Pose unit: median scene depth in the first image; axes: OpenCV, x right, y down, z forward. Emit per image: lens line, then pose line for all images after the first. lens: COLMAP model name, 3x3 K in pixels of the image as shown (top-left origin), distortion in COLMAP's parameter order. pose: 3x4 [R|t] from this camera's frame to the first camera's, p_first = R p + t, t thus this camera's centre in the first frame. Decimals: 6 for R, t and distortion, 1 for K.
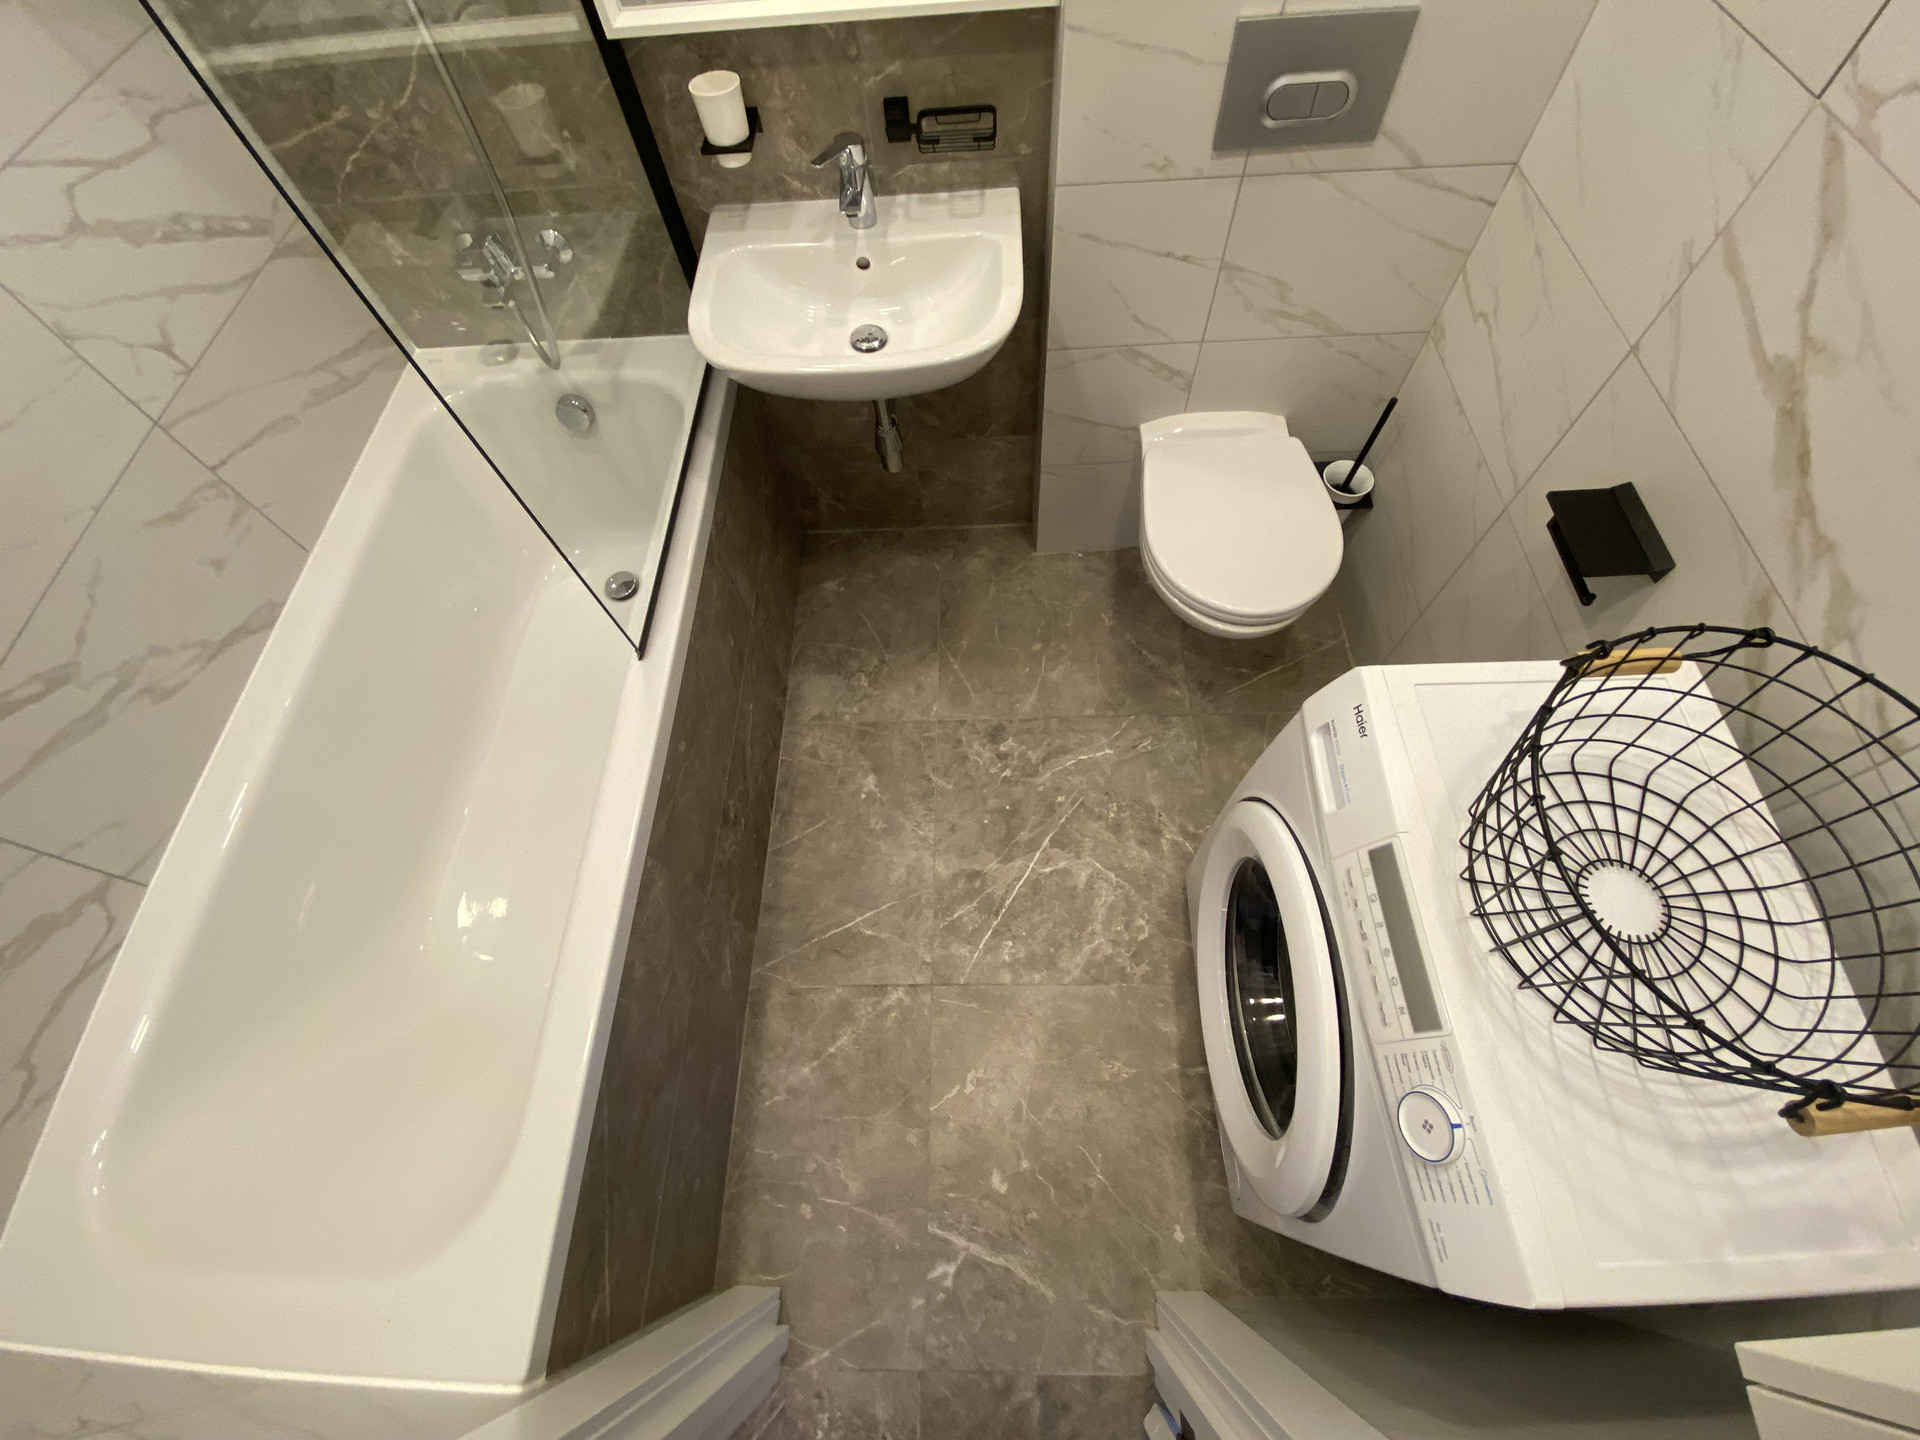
lens RADIAL K [[770.5, 0, 963.5], [0, 770.5, 714.6], [0, 0, 1]] dist [0.044229, -0.034762]
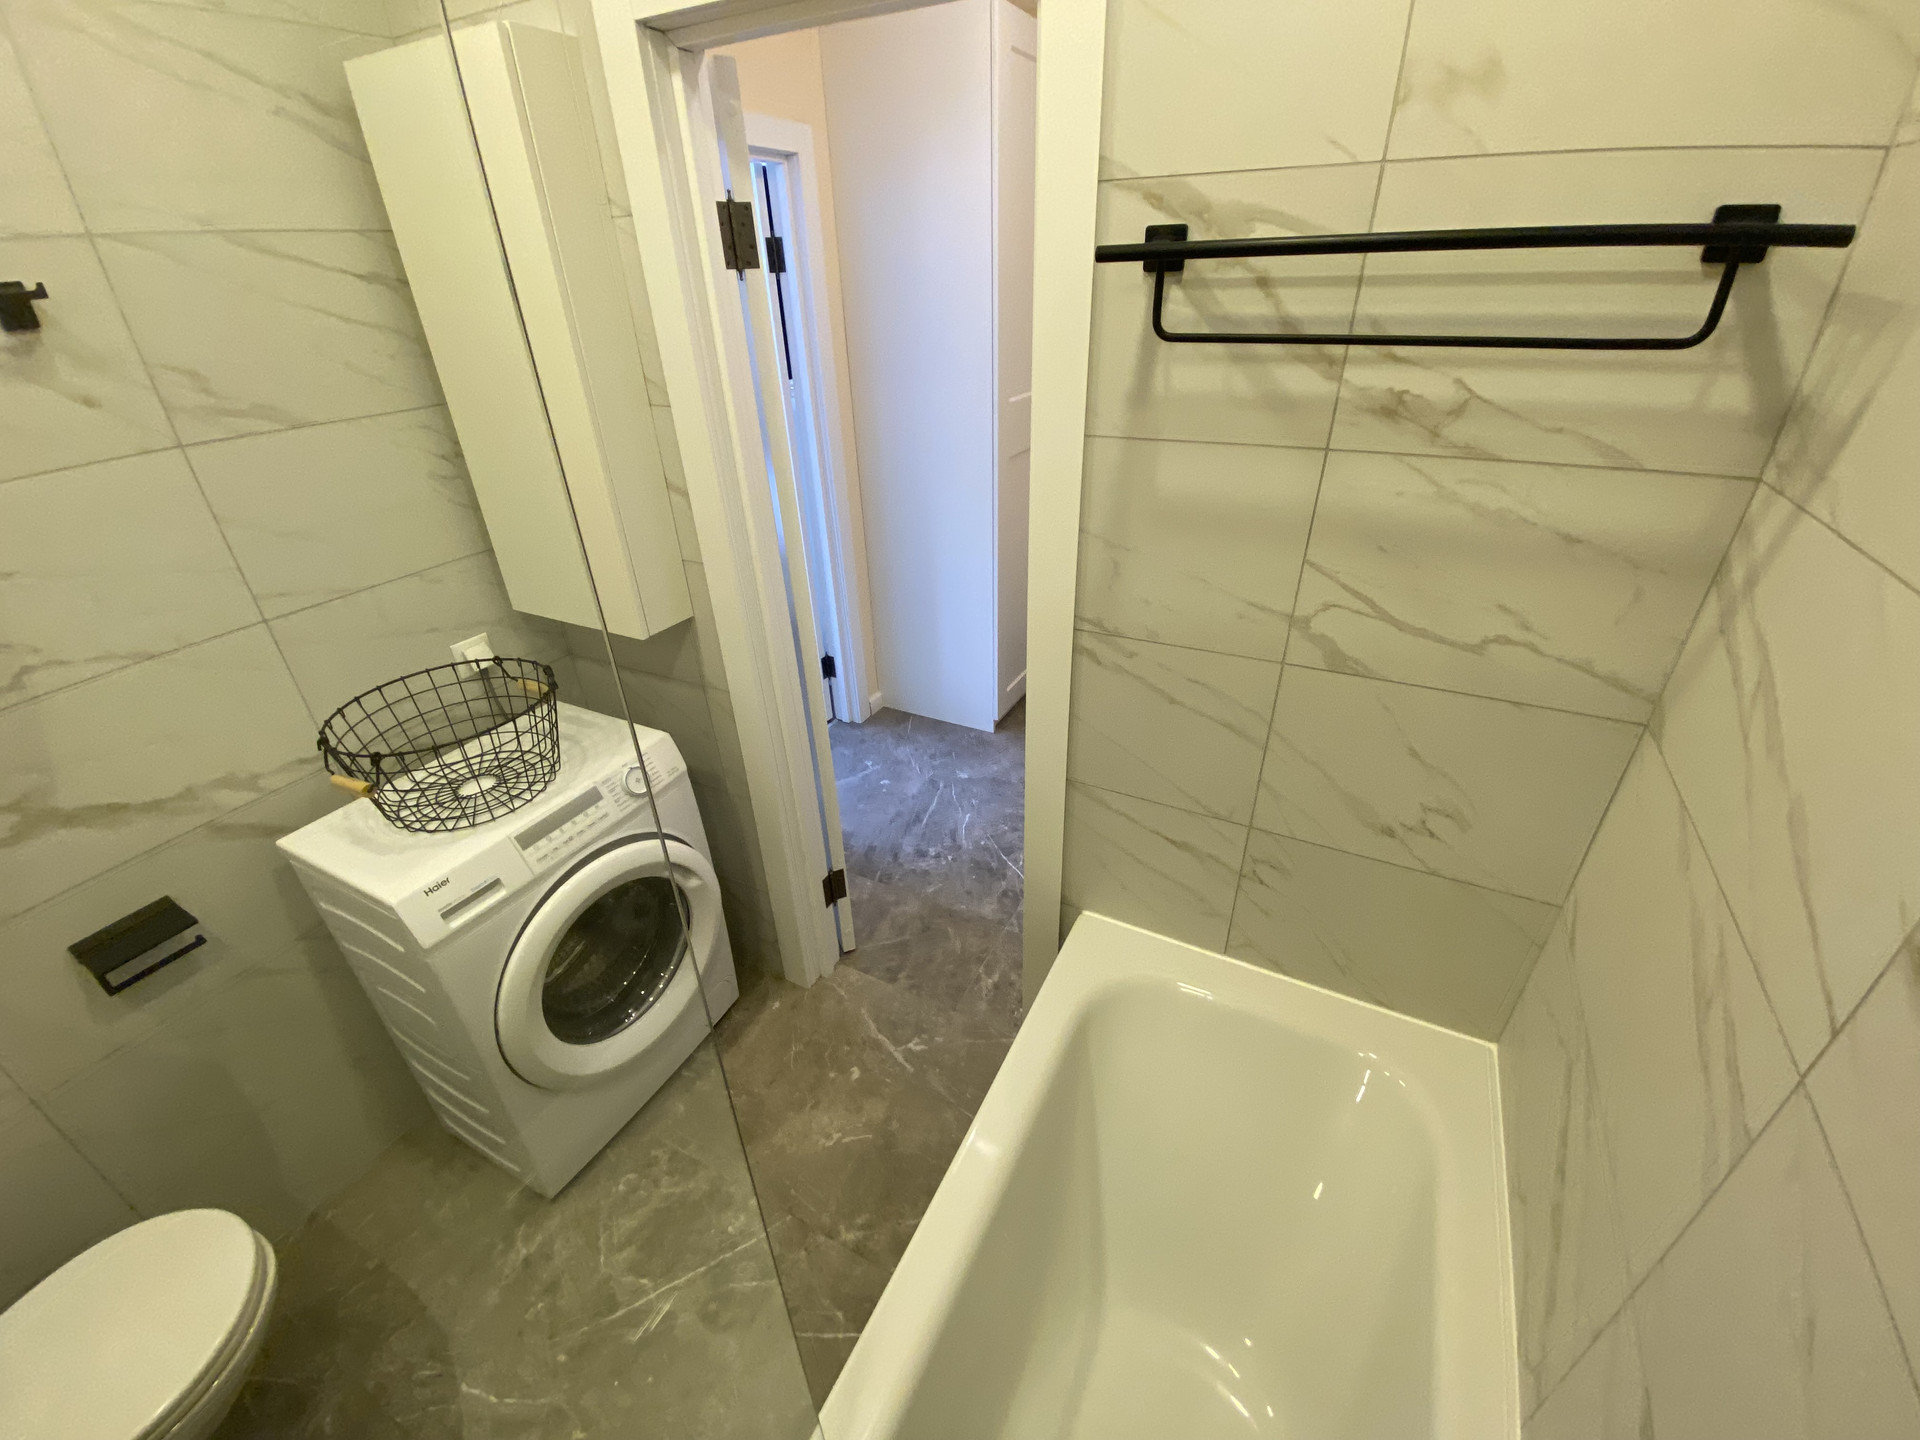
lens RADIAL K [[775.8, 0, 961.4], [0, 775.8, 715.2], [0, 0, 1]] dist [0.020356, -0.019877]
pose [[-0.886782, -0.154124, 0.435734, -0.548732], [0.437956, 0.021050, 0.898750, -0.501751], [-0.147691, 0.987827, 0.048833, 0.245907]]
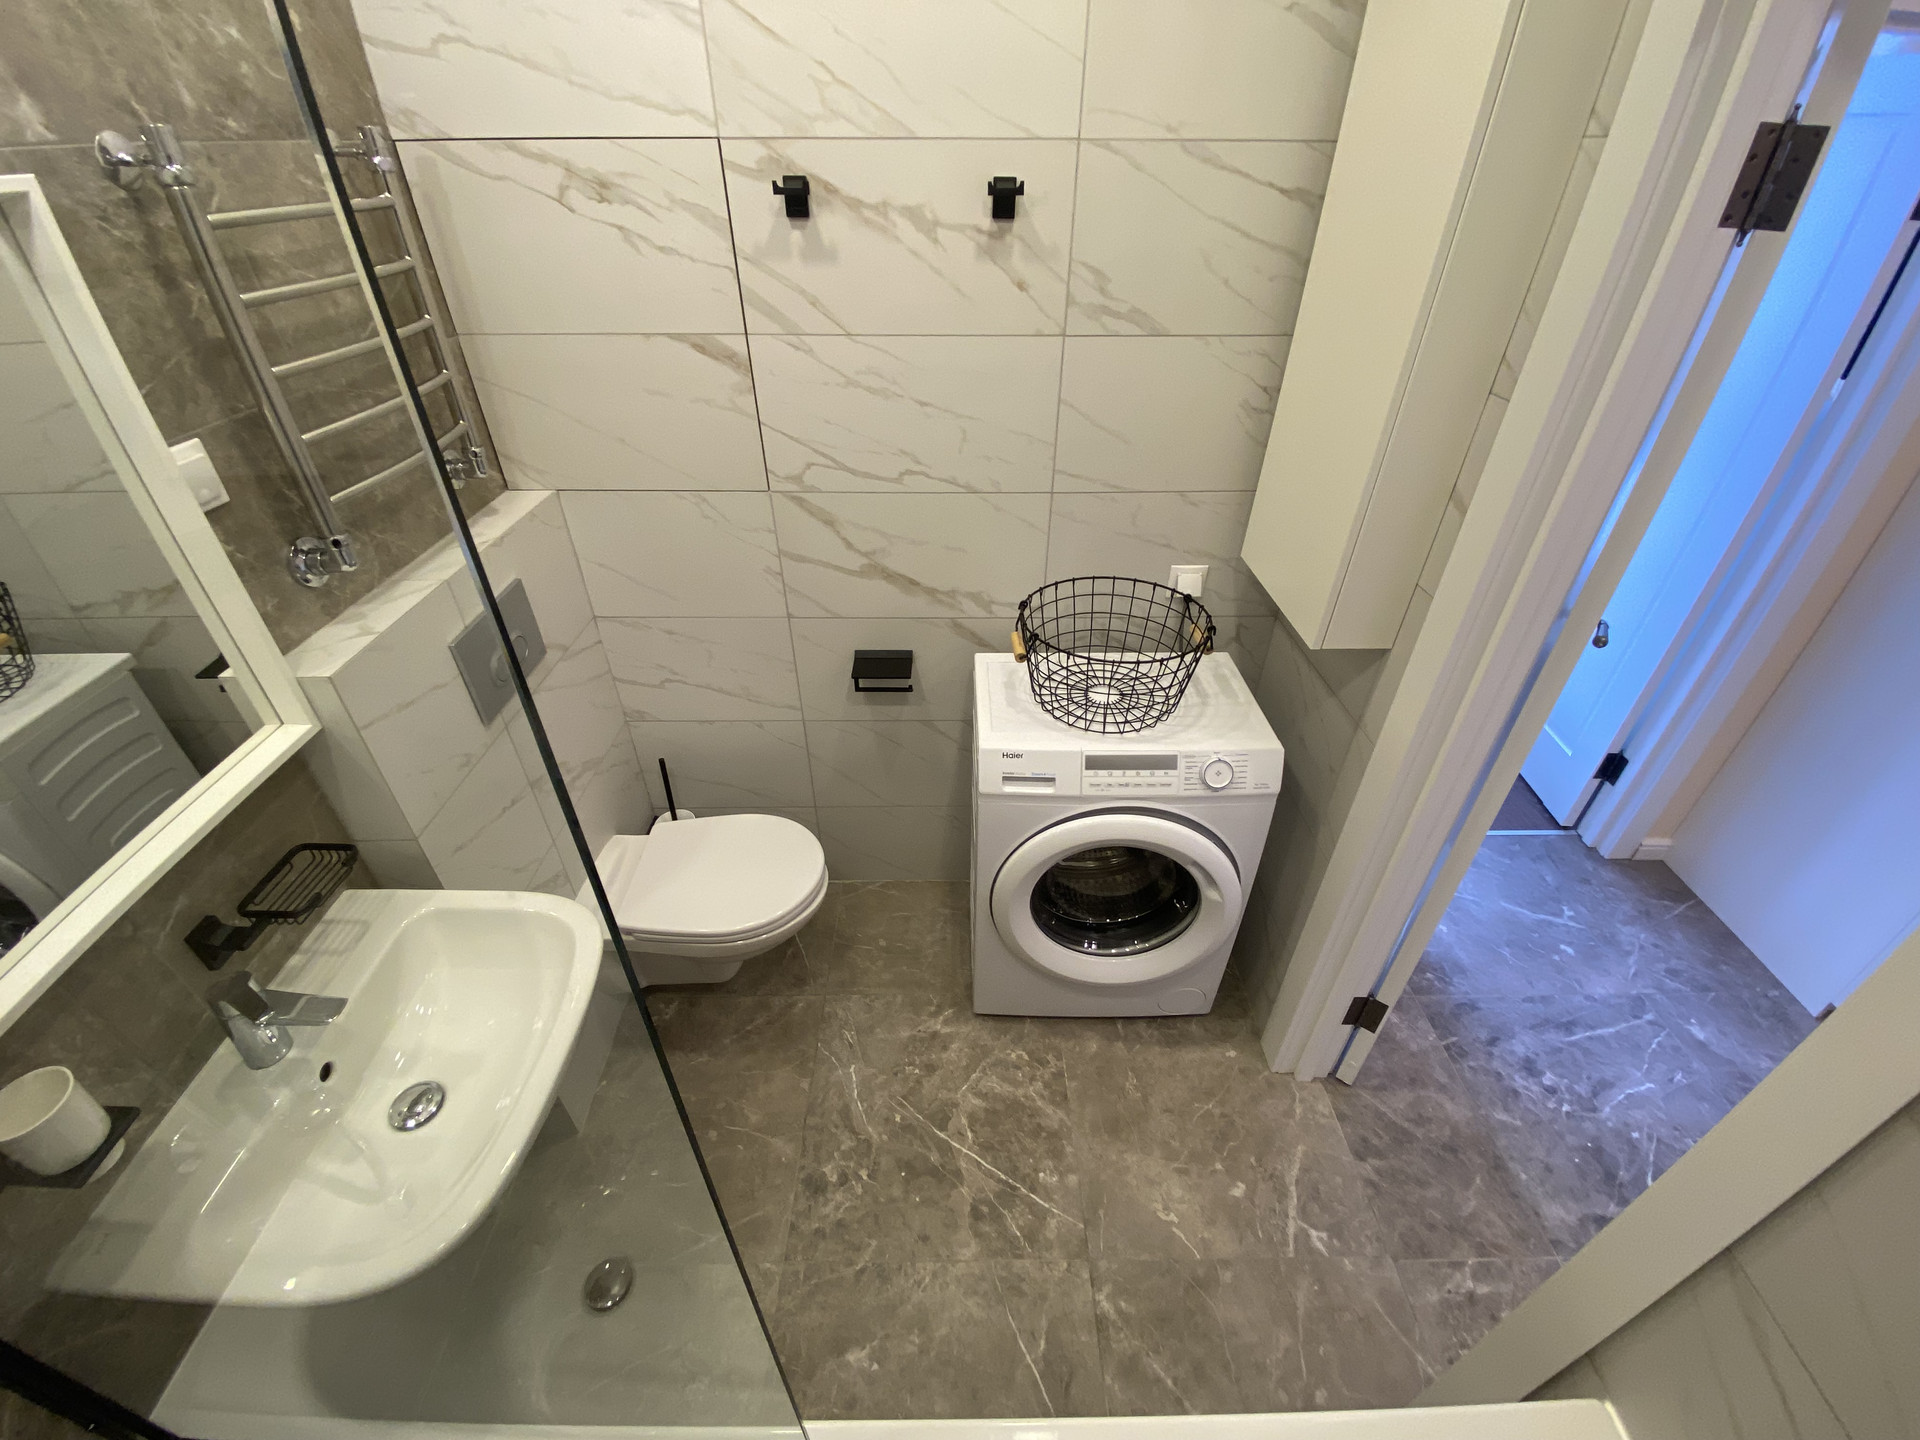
lens RADIAL K [[770.5, 0, 963.5], [0, 770.5, 714.6], [0, 0, 1]] dist [0.044229, -0.034762]
pose [[-0.011594, -0.529283, 0.848366, -0.504404], [0.879793, 0.397811, 0.260212, -0.318609], [-0.475215, 0.749404, 0.461048, 0.098827]]
